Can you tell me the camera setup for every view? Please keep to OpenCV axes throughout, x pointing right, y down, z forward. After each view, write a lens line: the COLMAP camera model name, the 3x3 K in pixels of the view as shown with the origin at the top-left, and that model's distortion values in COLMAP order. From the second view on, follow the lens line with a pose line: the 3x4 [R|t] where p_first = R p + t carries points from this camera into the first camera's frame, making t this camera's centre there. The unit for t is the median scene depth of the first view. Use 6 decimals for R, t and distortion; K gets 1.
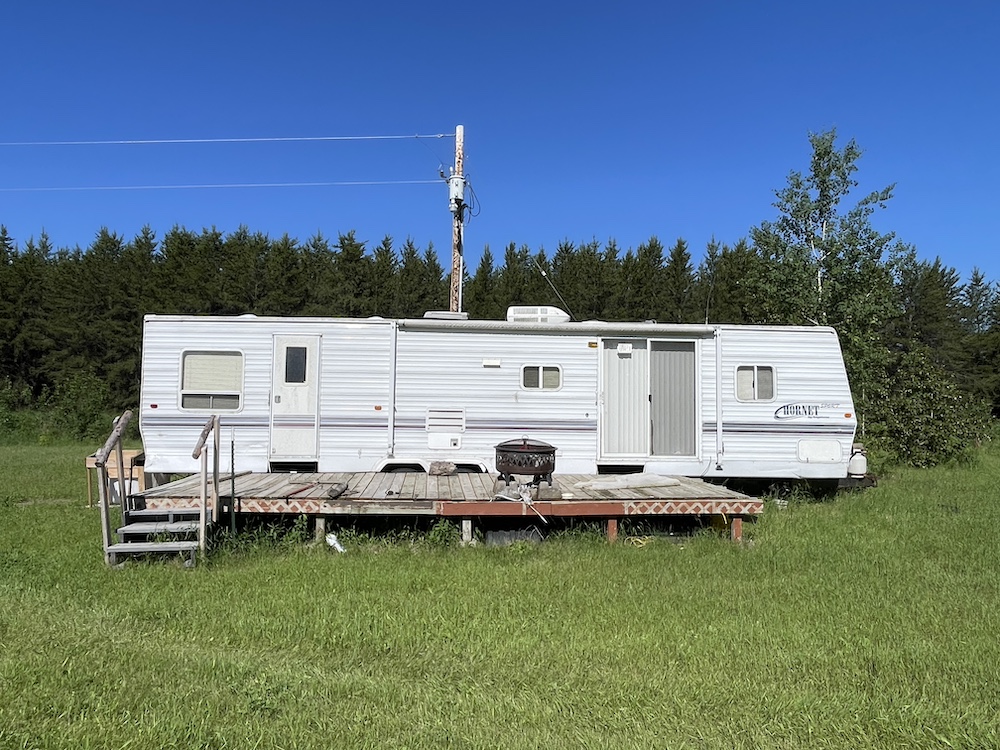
lens RADIAL K [[707.9, 0, 499.7], [0, 707.9, 373.8], [0, 0, 1]] dist [-0.007271, -0.000192]
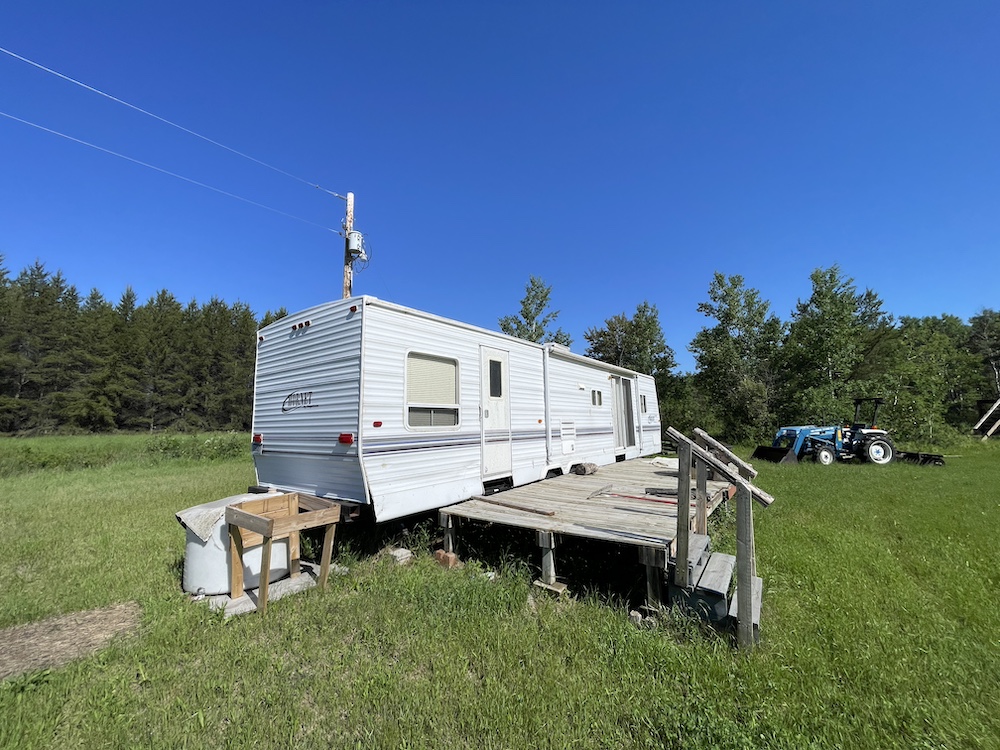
lens RADIAL K [[400.8, 0, 501.3], [0, 400.8, 374.1], [0, 0, 1]] dist [-0.002794, 0.000427]
pose [[0.628214, 0.073505, 0.774561, -0.717392], [-0.018827, 0.996672, -0.079314, 0.024977], [-0.777813, 0.035243, 0.627507, 0.644275]]
